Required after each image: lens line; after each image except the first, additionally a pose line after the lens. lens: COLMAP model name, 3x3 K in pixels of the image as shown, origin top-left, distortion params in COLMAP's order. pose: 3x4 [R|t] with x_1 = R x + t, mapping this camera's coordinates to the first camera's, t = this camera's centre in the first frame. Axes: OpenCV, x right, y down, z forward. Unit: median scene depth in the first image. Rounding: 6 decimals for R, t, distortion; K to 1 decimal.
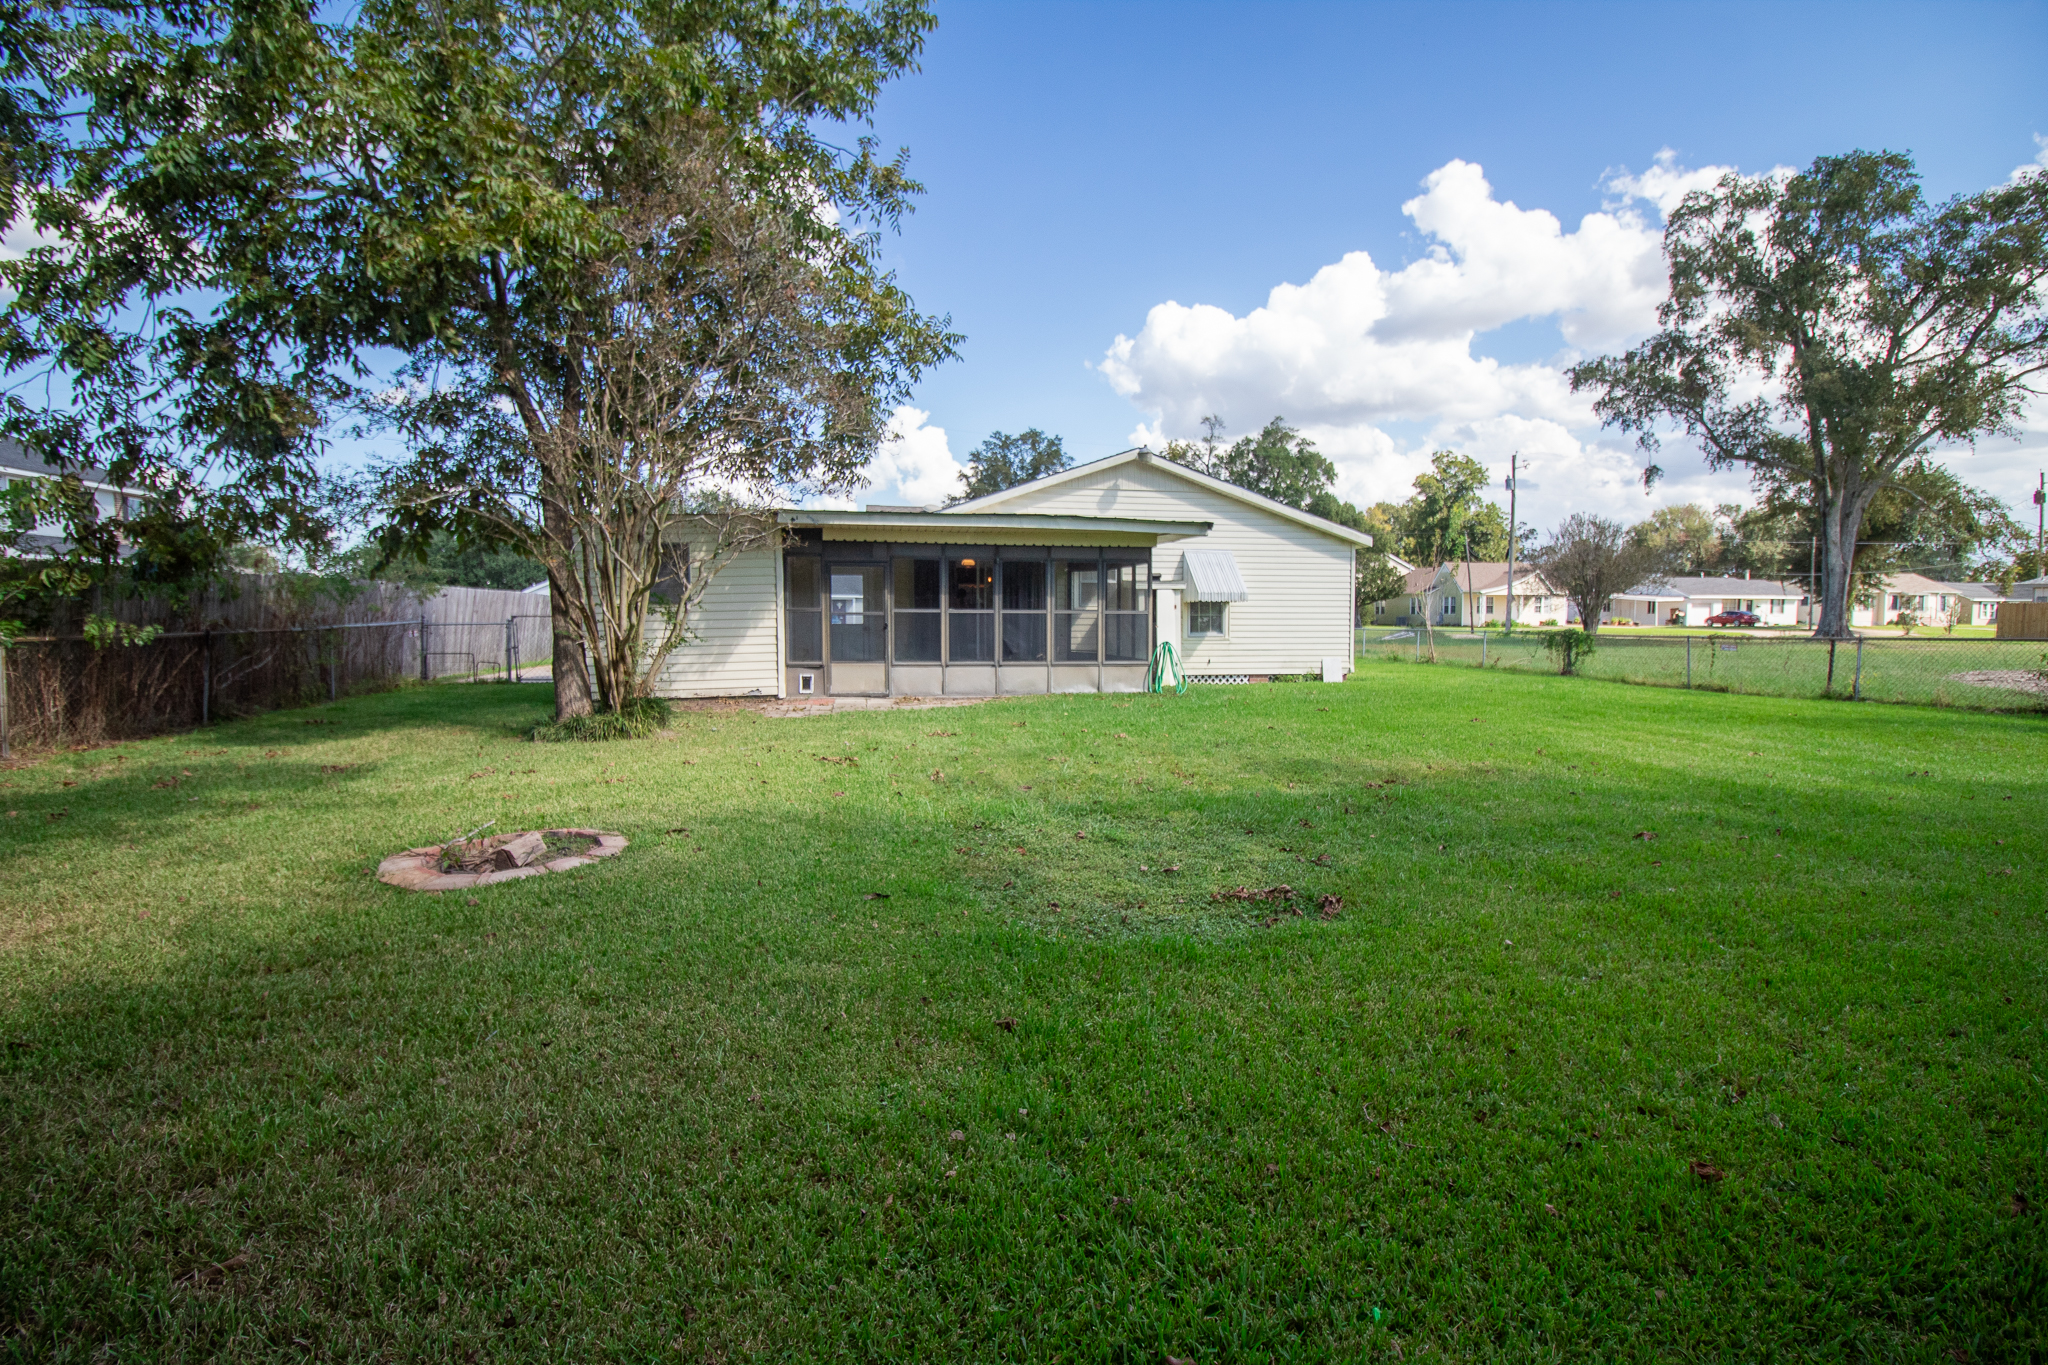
lens RADIAL K [[954.8, 0, 1025.5], [0, 954.8, 668.5], [0, 0, 1]] dist [0.000162, -0.011813]
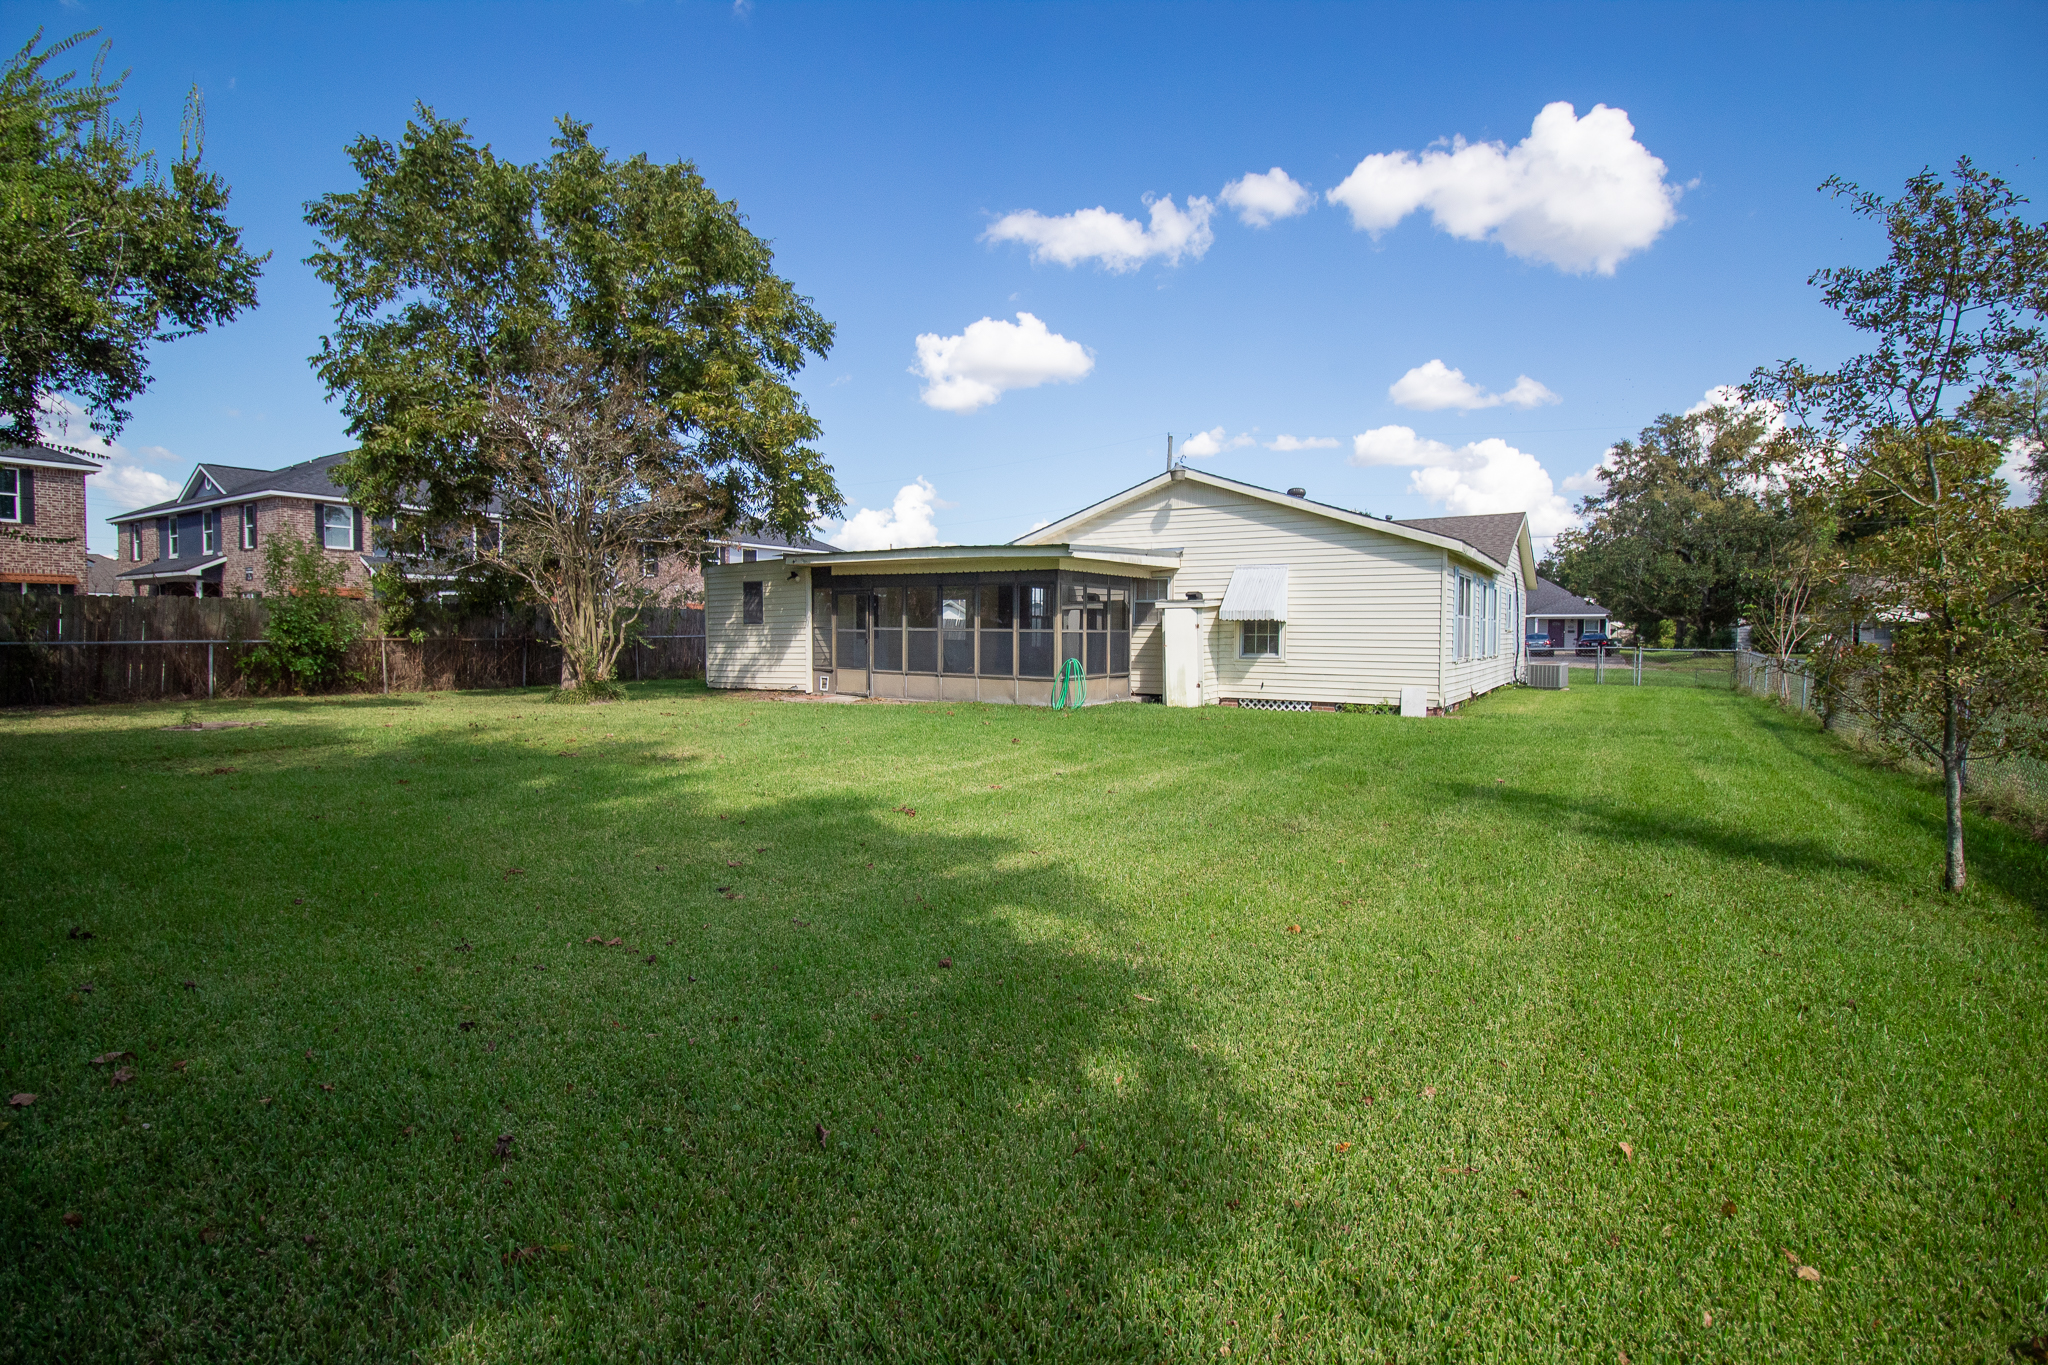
lens RADIAL K [[954.8, 0, 1025.5], [0, 954.8, 668.5], [0, 0, 1]] dist [0.000162, -0.011813]
pose [[0.699376, 0.027655, -0.714219, 0.789415], [-0.044629, 0.998991, -0.005020, -0.009480], [0.713359, 0.035386, 0.699904, 0.216303]]
